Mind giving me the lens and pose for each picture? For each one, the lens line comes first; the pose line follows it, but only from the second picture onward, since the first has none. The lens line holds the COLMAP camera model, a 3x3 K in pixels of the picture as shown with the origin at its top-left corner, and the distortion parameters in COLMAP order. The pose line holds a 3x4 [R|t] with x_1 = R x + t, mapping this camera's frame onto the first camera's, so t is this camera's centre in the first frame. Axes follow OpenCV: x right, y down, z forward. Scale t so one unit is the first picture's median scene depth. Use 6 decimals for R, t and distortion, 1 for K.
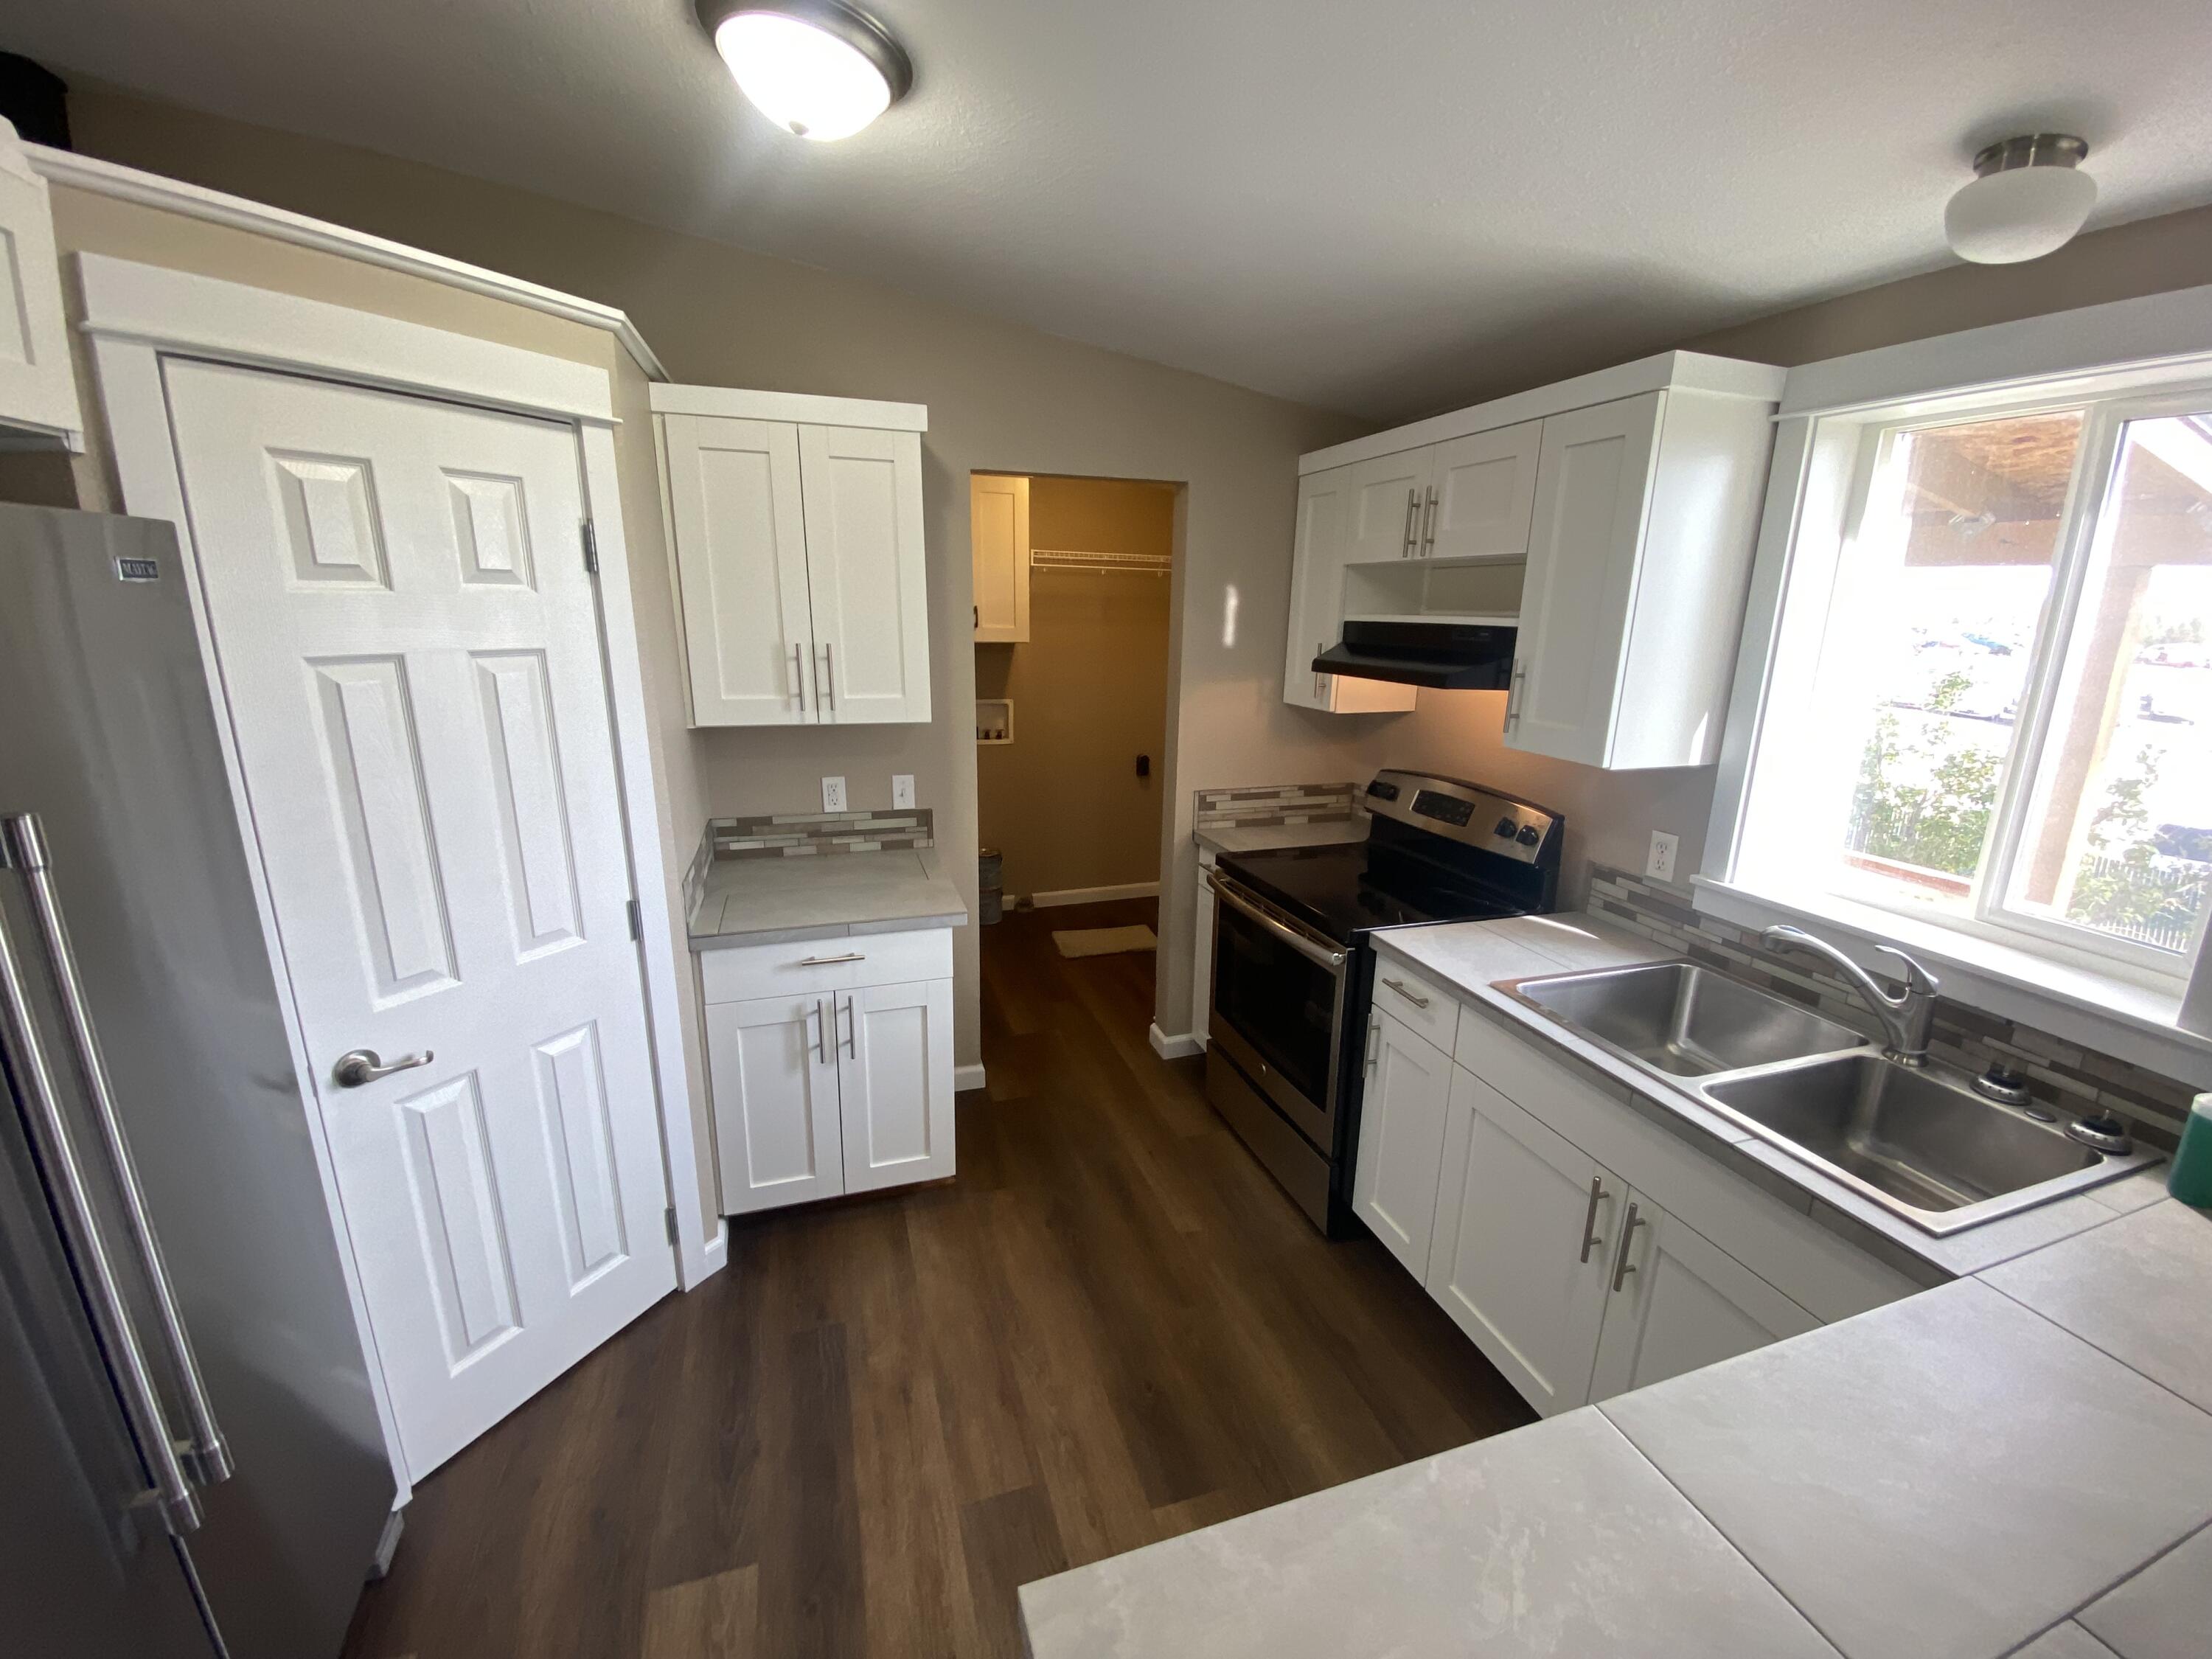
lens RADIAL K [[890.6, 0, 1106.0], [0, 890.6, 829.5], [0, 0, 1]] dist [-0.026312, -0.000292]
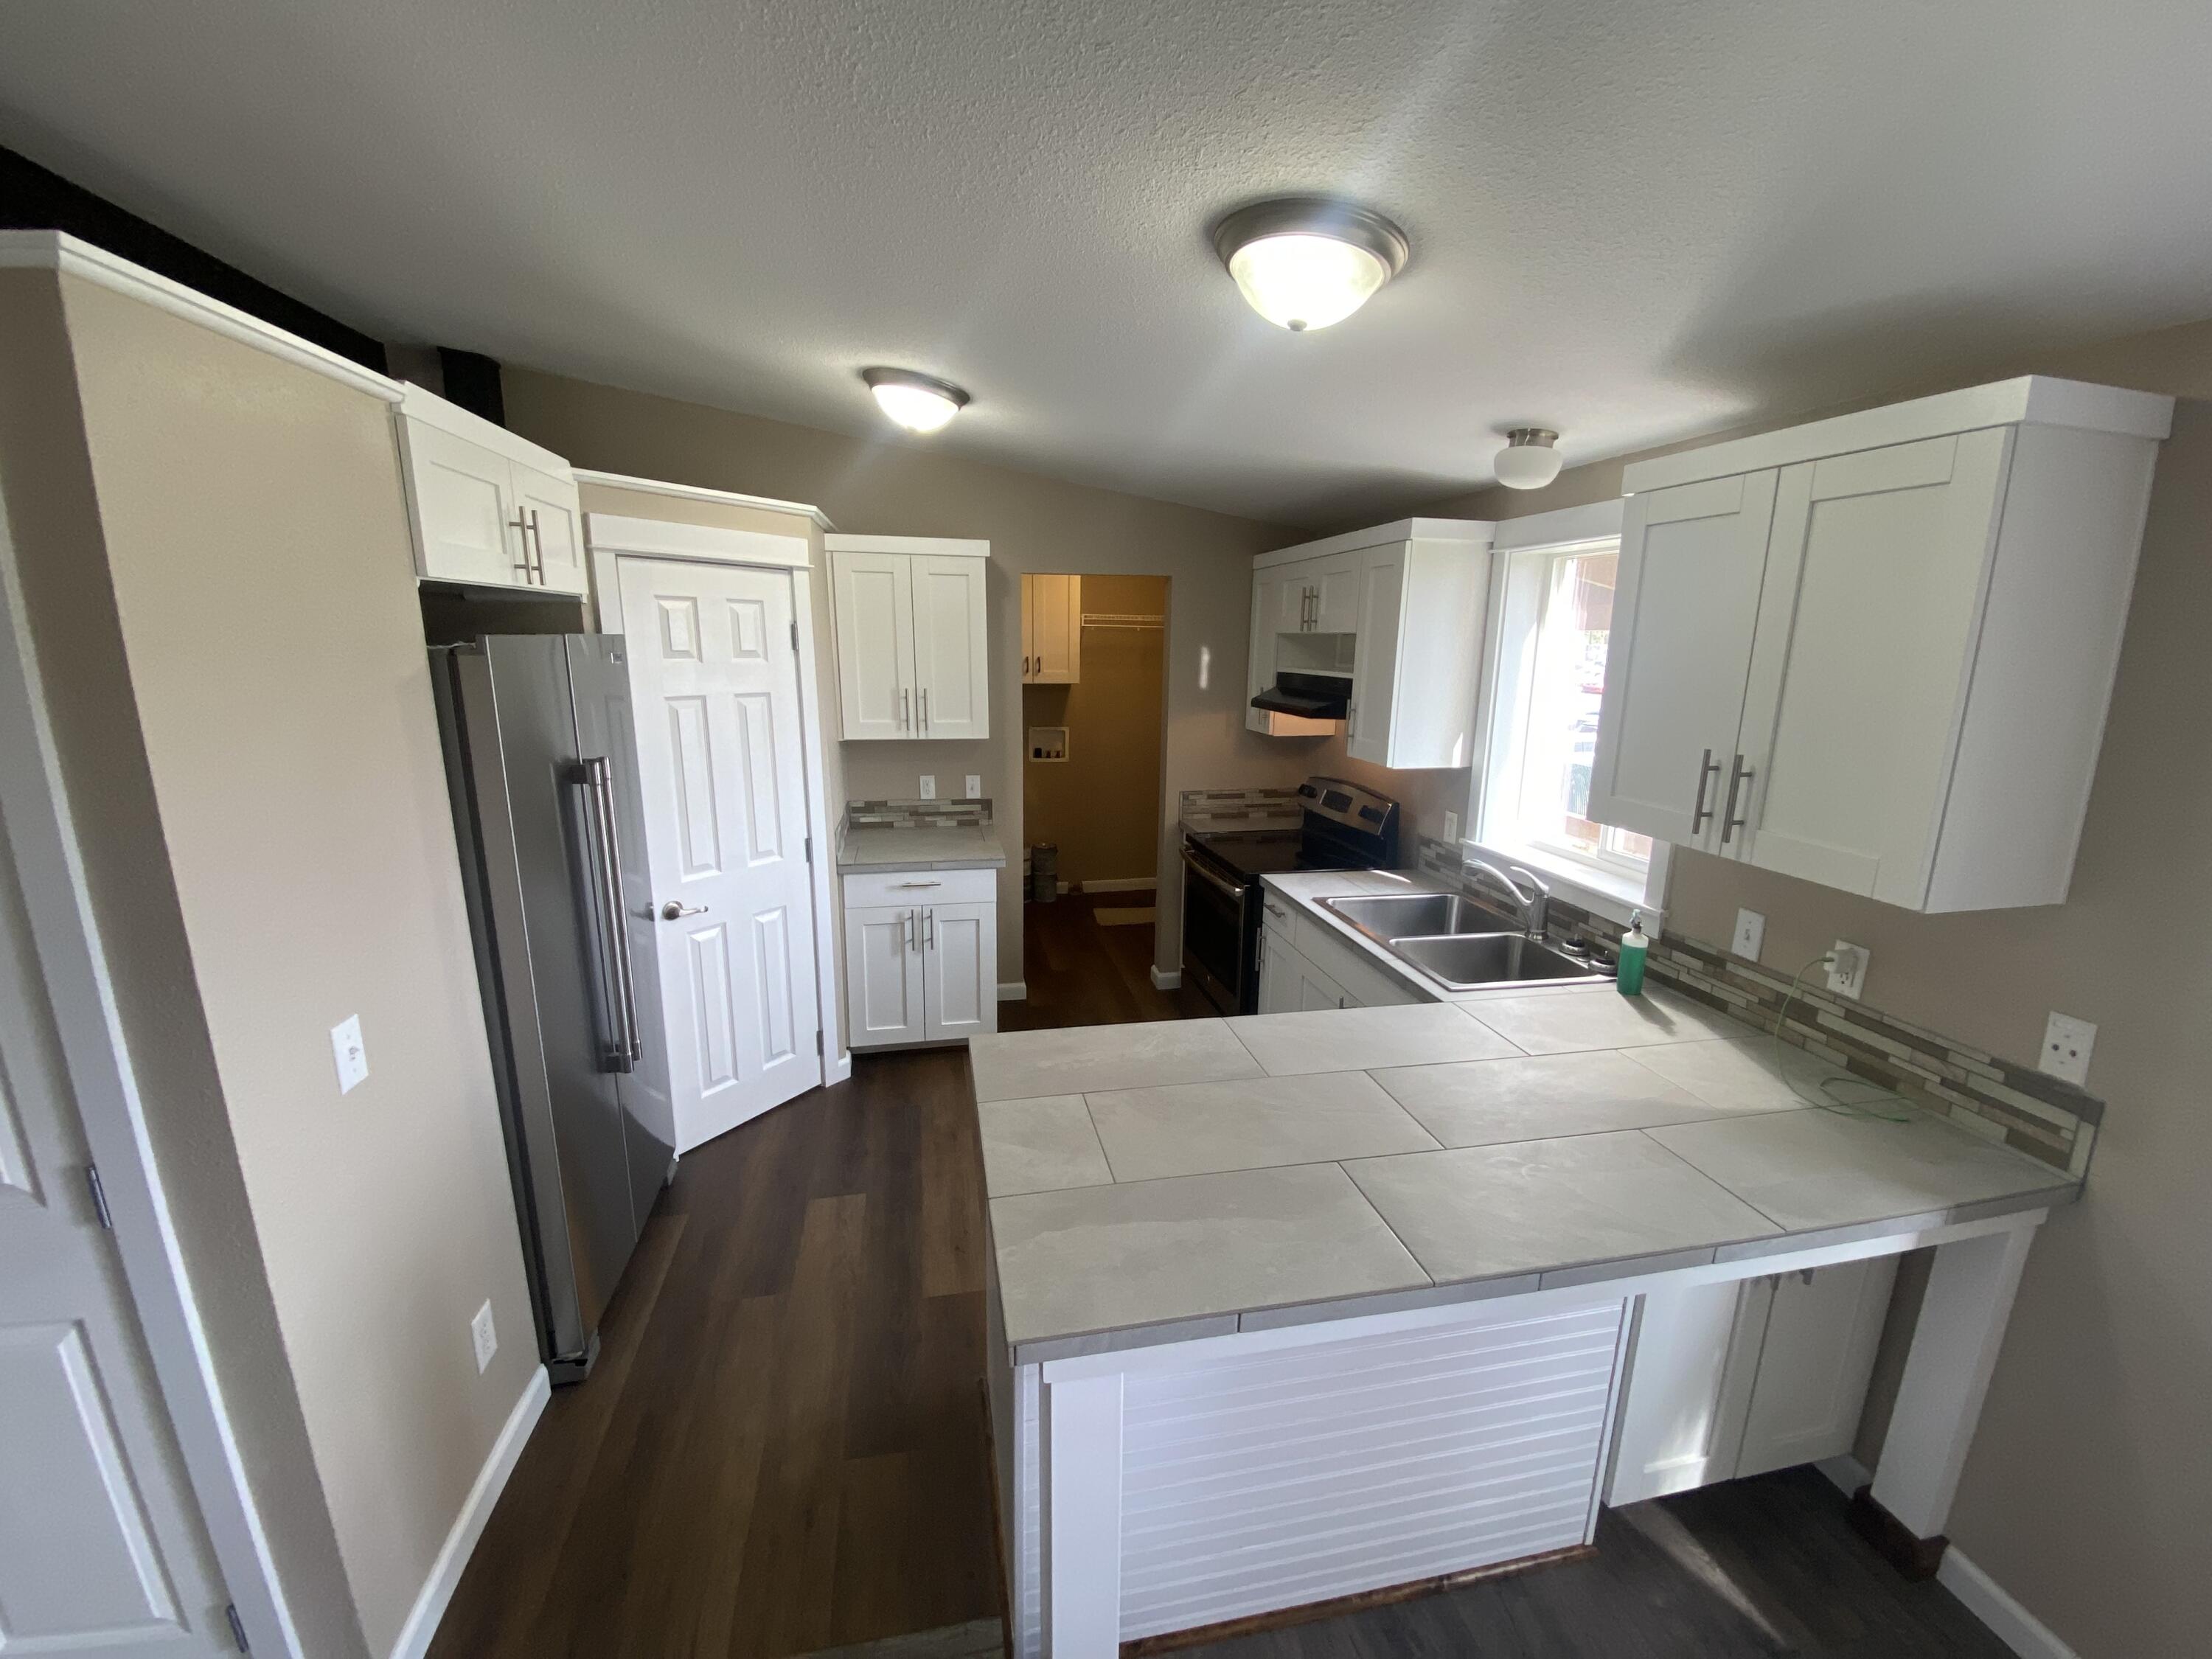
lens RADIAL K [[890.6, 0, 1106.0], [0, 890.6, 829.5], [0, 0, 1]] dist [-0.026312, -0.000292]
pose [[0.993622, 0.018736, -0.111195, 0.201150], [-0.022927, 0.999069, -0.036538, 0.098944], [0.110407, 0.038854, 0.993127, -0.565819]]
